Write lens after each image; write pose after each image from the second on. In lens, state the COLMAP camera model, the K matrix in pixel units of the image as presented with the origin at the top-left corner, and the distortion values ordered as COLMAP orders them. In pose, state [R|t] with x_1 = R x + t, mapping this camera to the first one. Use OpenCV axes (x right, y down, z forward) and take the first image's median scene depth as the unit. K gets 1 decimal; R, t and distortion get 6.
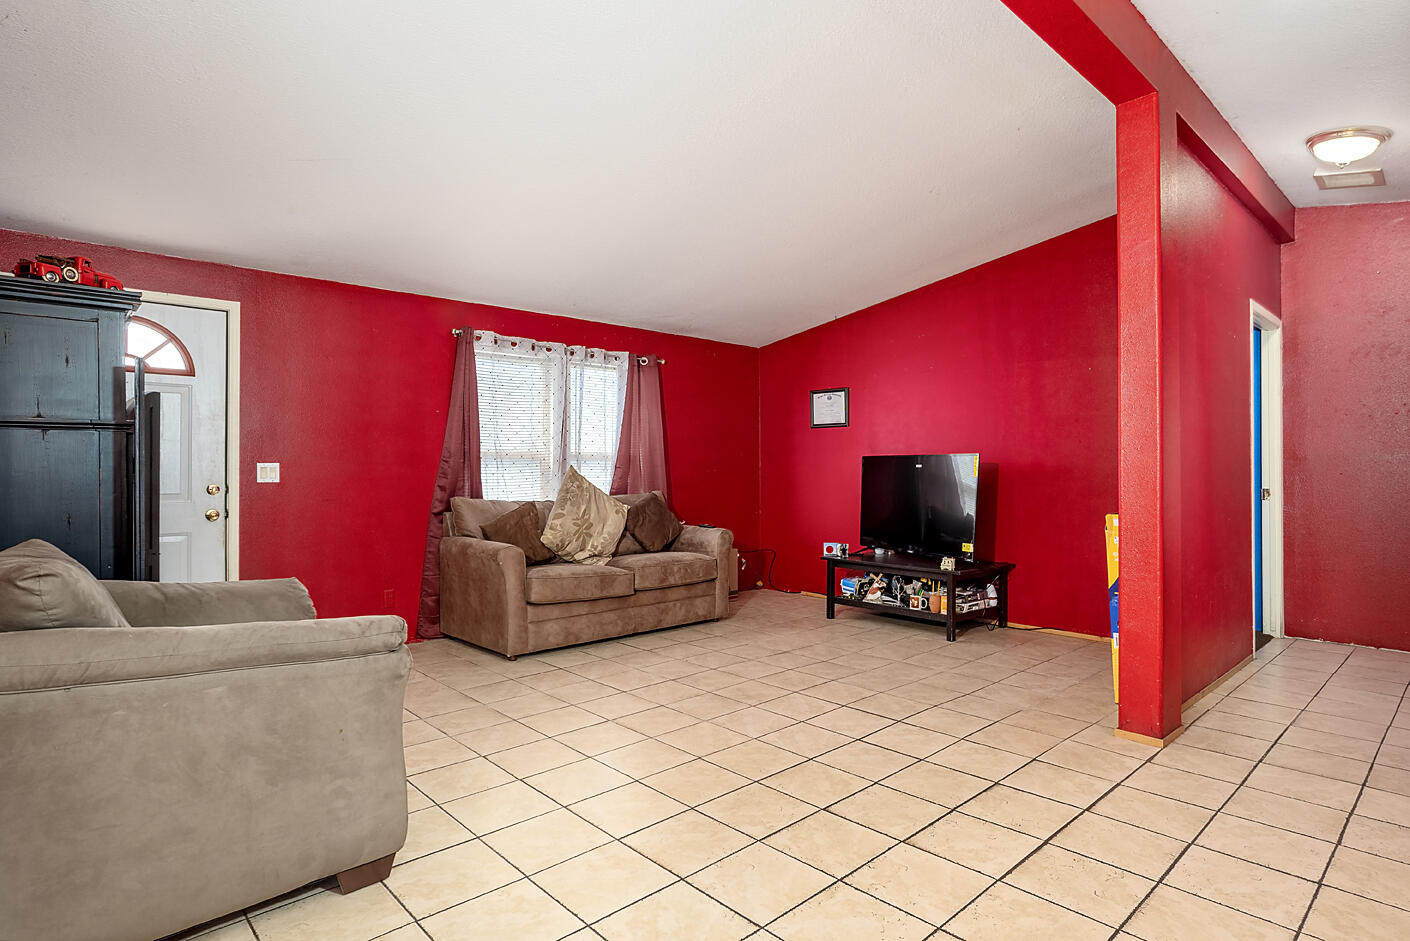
lens RADIAL K [[717.6, 0, 717.5], [0, 717.6, 472.9], [0, 0, 1]] dist [-0.007501, 0.004099]
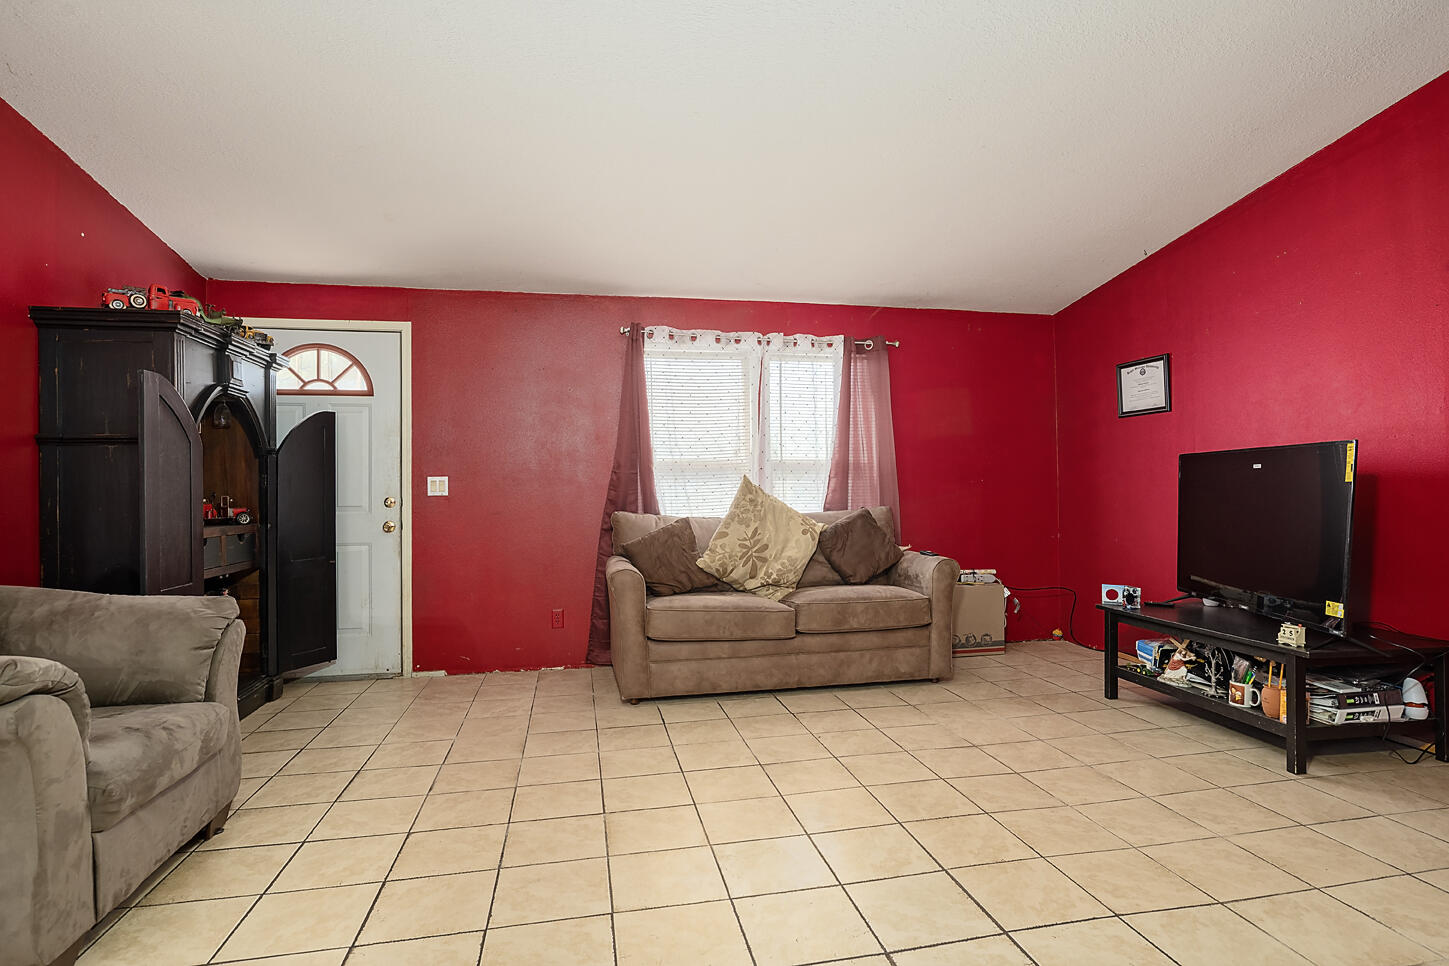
lens RADIAL K [[737.4, 0, 723.4], [0, 737.4, 488.5], [0, 0, 1]] dist [-0.007501, 0.004099]
pose [[0.864578, -0.008057, -0.502434, 0.208607], [0.007704, 0.999966, -0.002778, 0.007458], [0.502440, -0.001470, 0.864611, 0.247507]]
